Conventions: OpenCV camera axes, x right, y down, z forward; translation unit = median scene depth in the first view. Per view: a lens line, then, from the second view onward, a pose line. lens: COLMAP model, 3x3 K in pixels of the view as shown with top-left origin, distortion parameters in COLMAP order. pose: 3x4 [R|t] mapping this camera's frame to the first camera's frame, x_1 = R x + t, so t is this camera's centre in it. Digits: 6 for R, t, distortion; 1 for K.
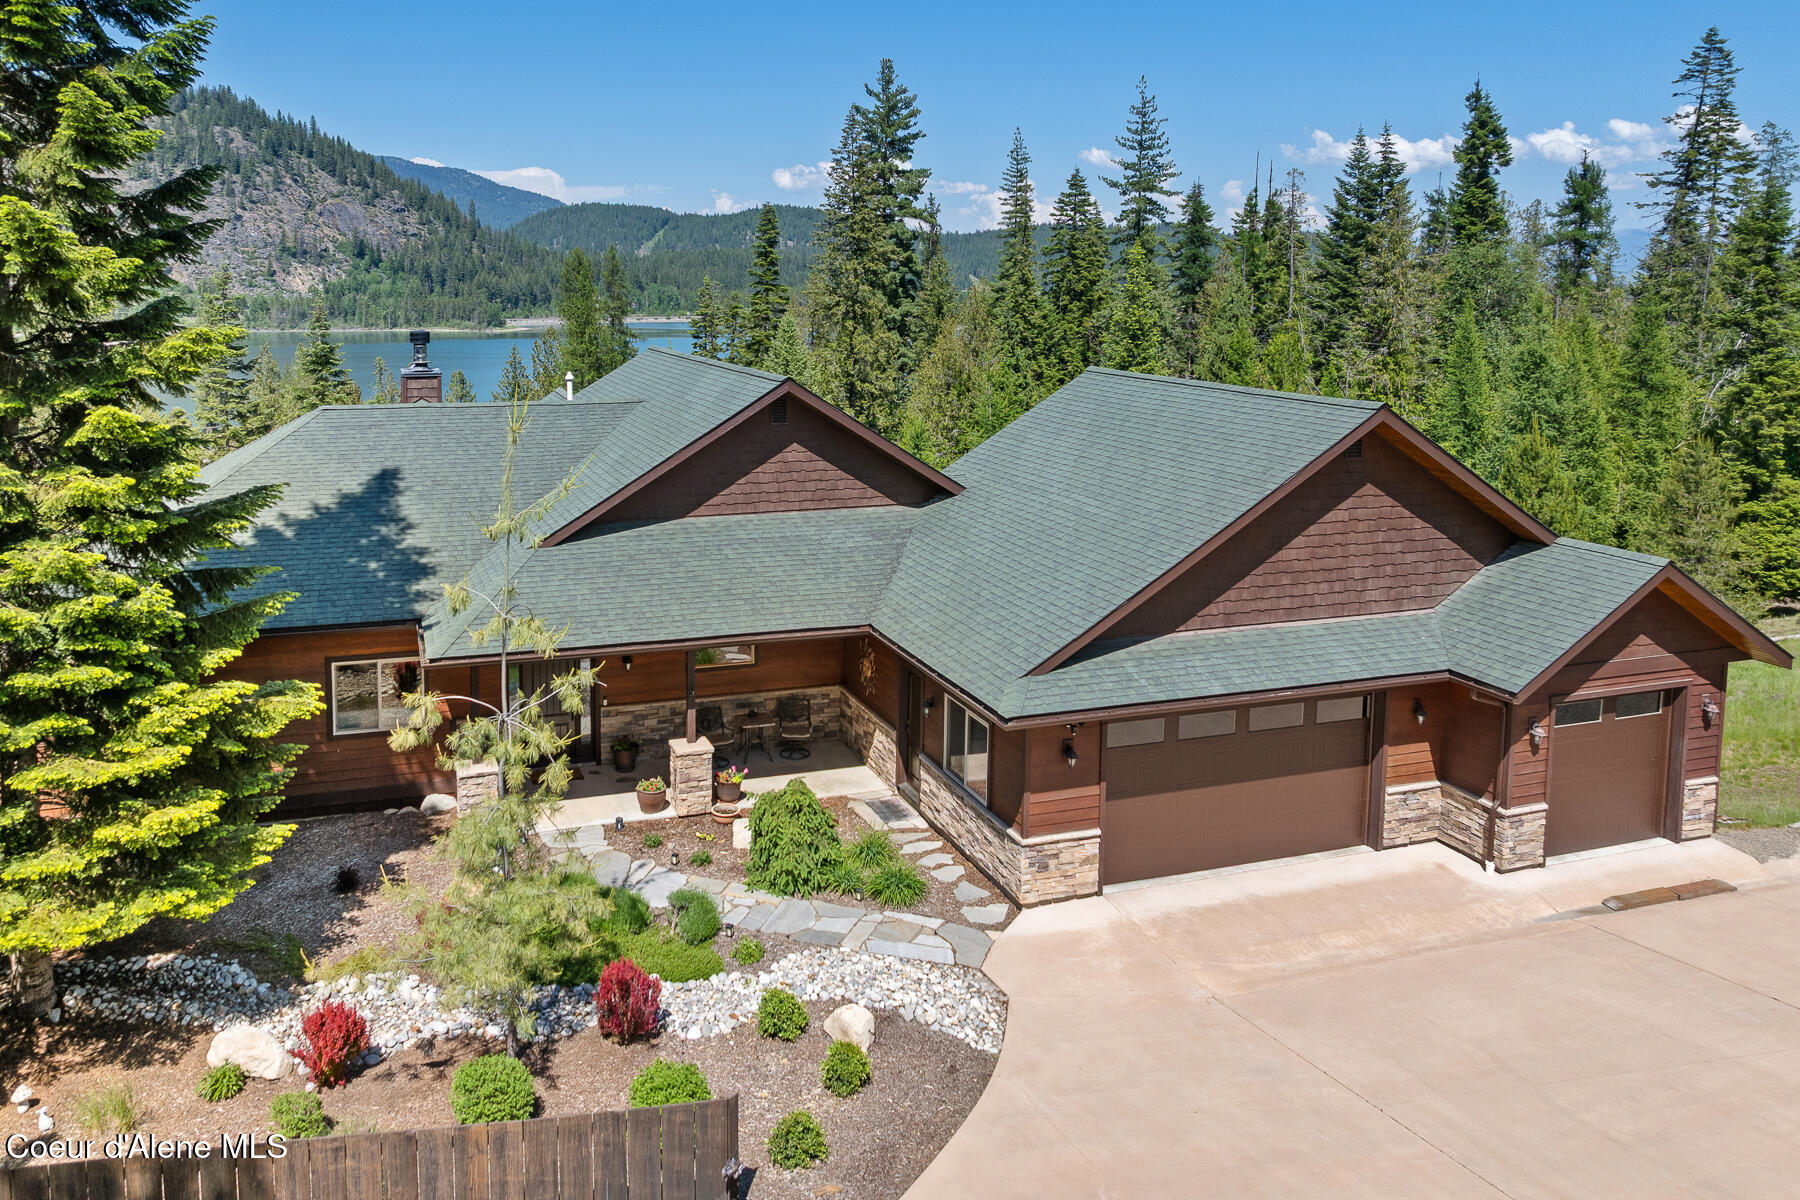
lens RADIAL K [[1353.9, 0, 834.5], [0, 1353.9, 412.7], [0, 0, 1]] dist [-0.014027, -0.001998]
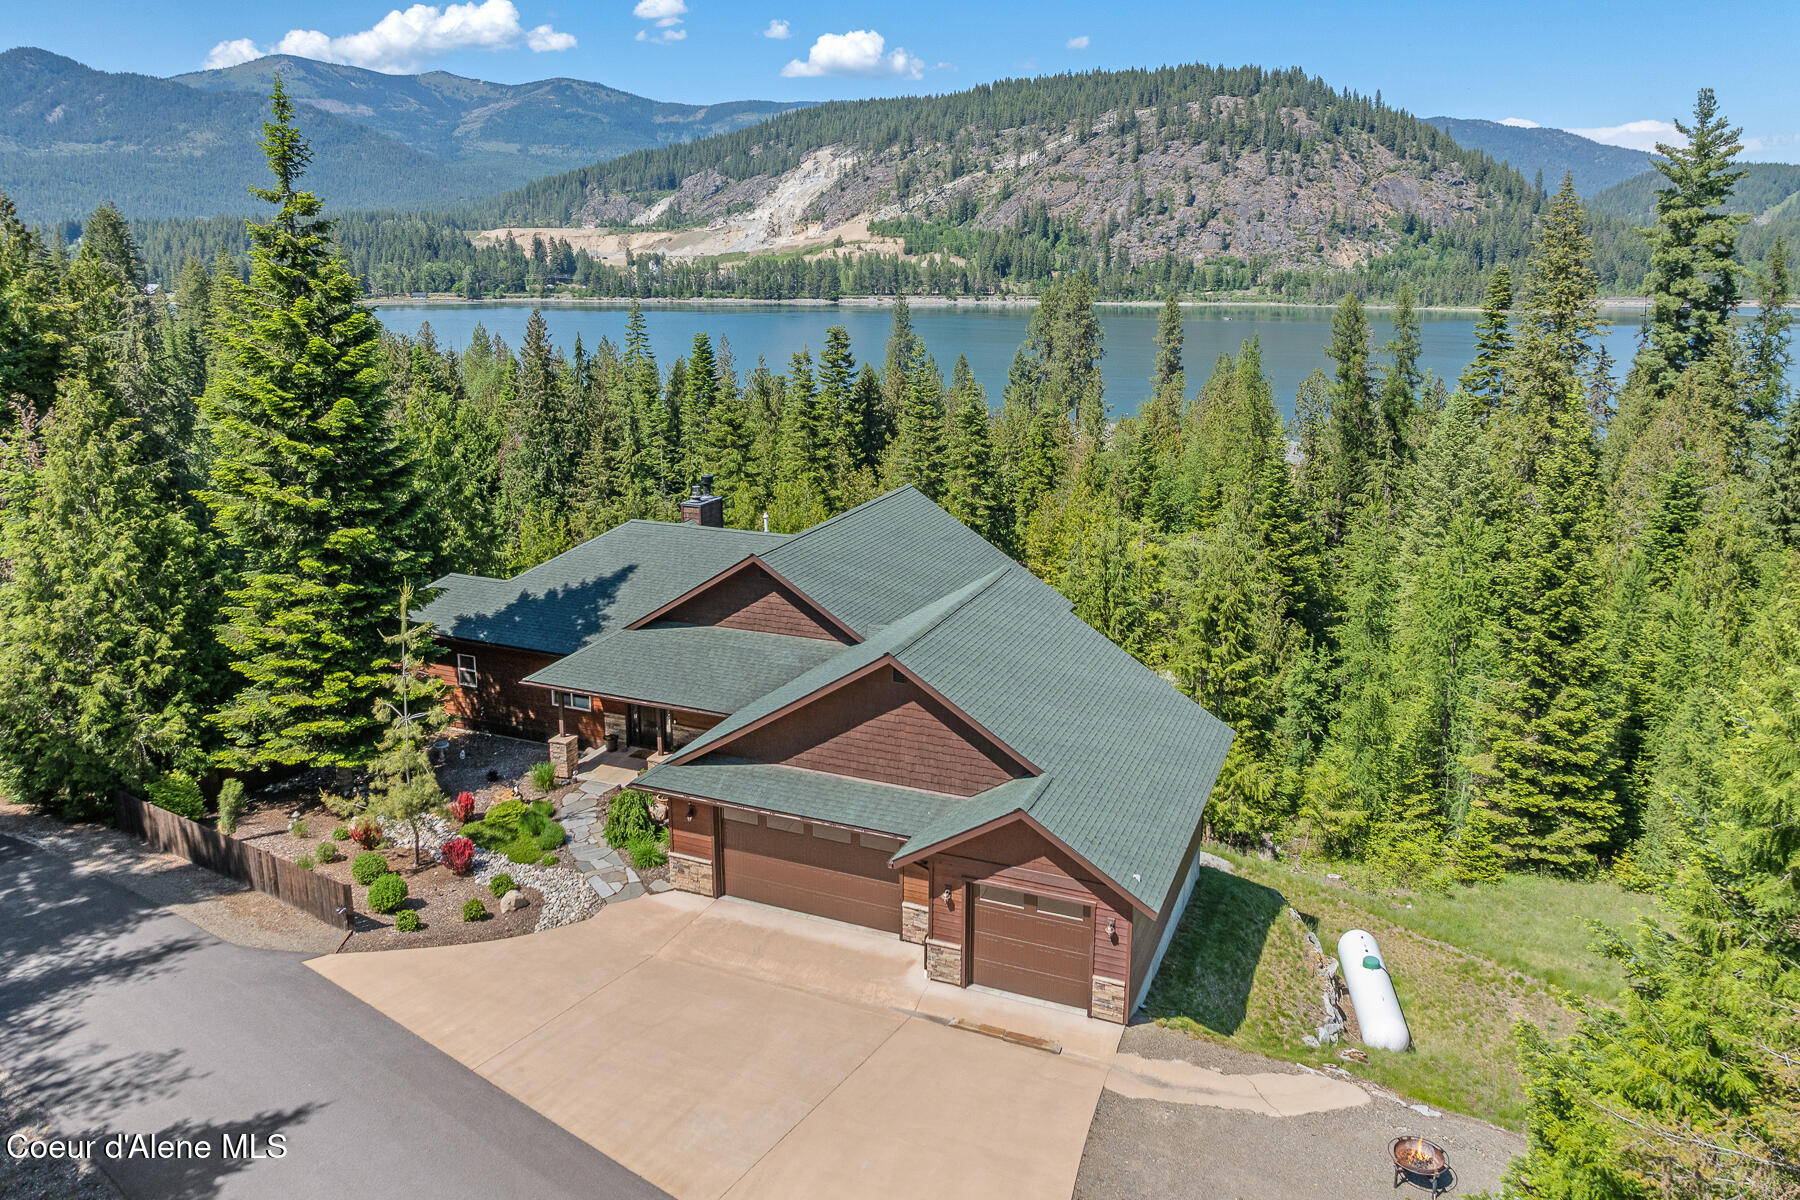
lens RADIAL K [[1313.7, 0, 847.3], [0, 1313.7, 529.4], [0, 0, 1]] dist [-0.027775, 0.003847]
pose [[0.735390, 0.139364, -0.663159, 0.225050], [-0.064385, 0.988566, 0.136351, -0.056823], [0.674579, -0.057574, 0.735954, -0.013500]]
